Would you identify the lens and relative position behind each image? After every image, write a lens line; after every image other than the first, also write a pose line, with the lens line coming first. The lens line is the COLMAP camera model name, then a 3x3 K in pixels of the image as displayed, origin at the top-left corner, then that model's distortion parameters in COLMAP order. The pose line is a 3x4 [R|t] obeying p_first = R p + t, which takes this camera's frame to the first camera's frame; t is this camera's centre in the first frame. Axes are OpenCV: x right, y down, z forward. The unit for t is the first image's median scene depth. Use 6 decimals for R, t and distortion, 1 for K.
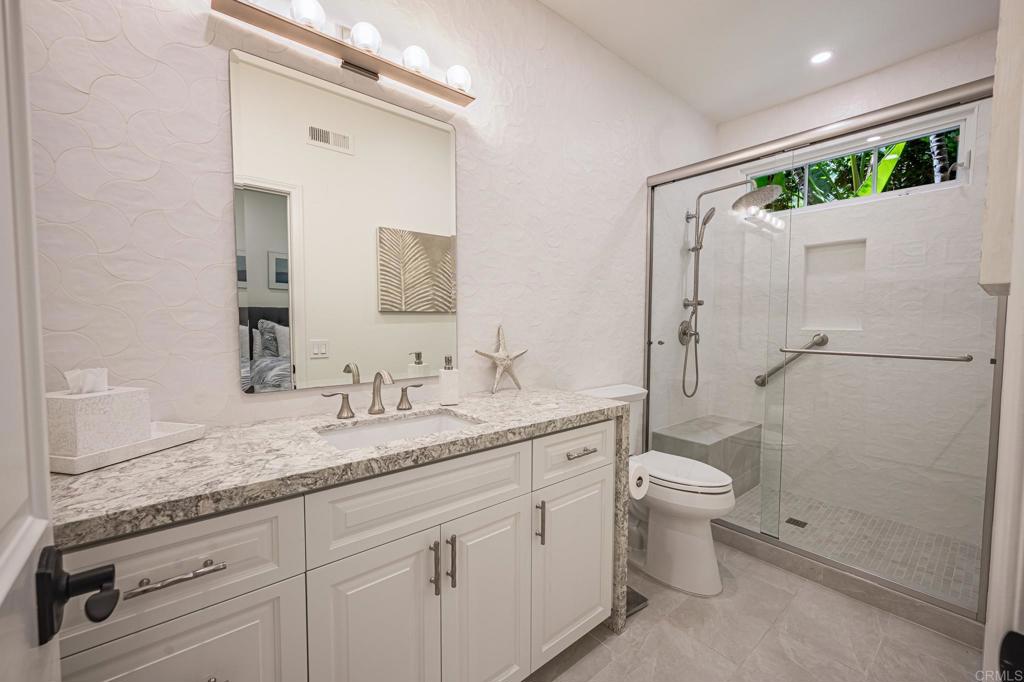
lens RADIAL K [[417.9, 0, 501.2], [0, 417.9, 344.1], [0, 0, 1]] dist [-0.001978, 0.000704]
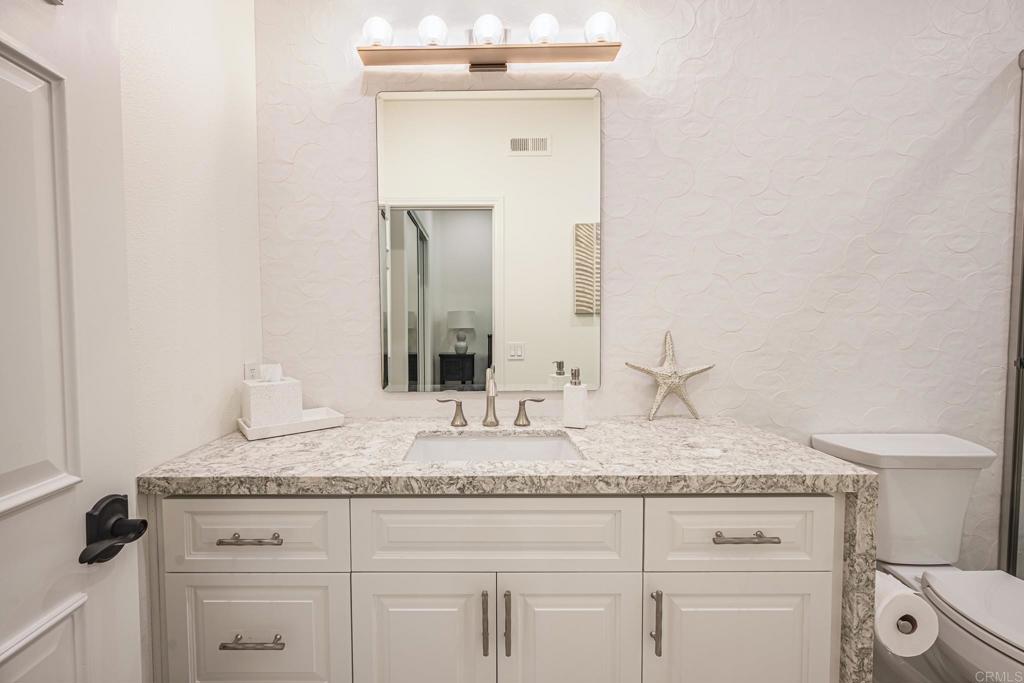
lens RADIAL K [[417.9, 0, 512.6], [0, 417.9, 337.9], [0, 0, 1]] dist [-0.001978, 0.000704]
pose [[0.766095, 0.018160, -0.642471, 0.344160], [-0.024917, 0.999688, -0.001454, -0.031256], [0.642244, 0.017122, 0.766309, 0.314047]]
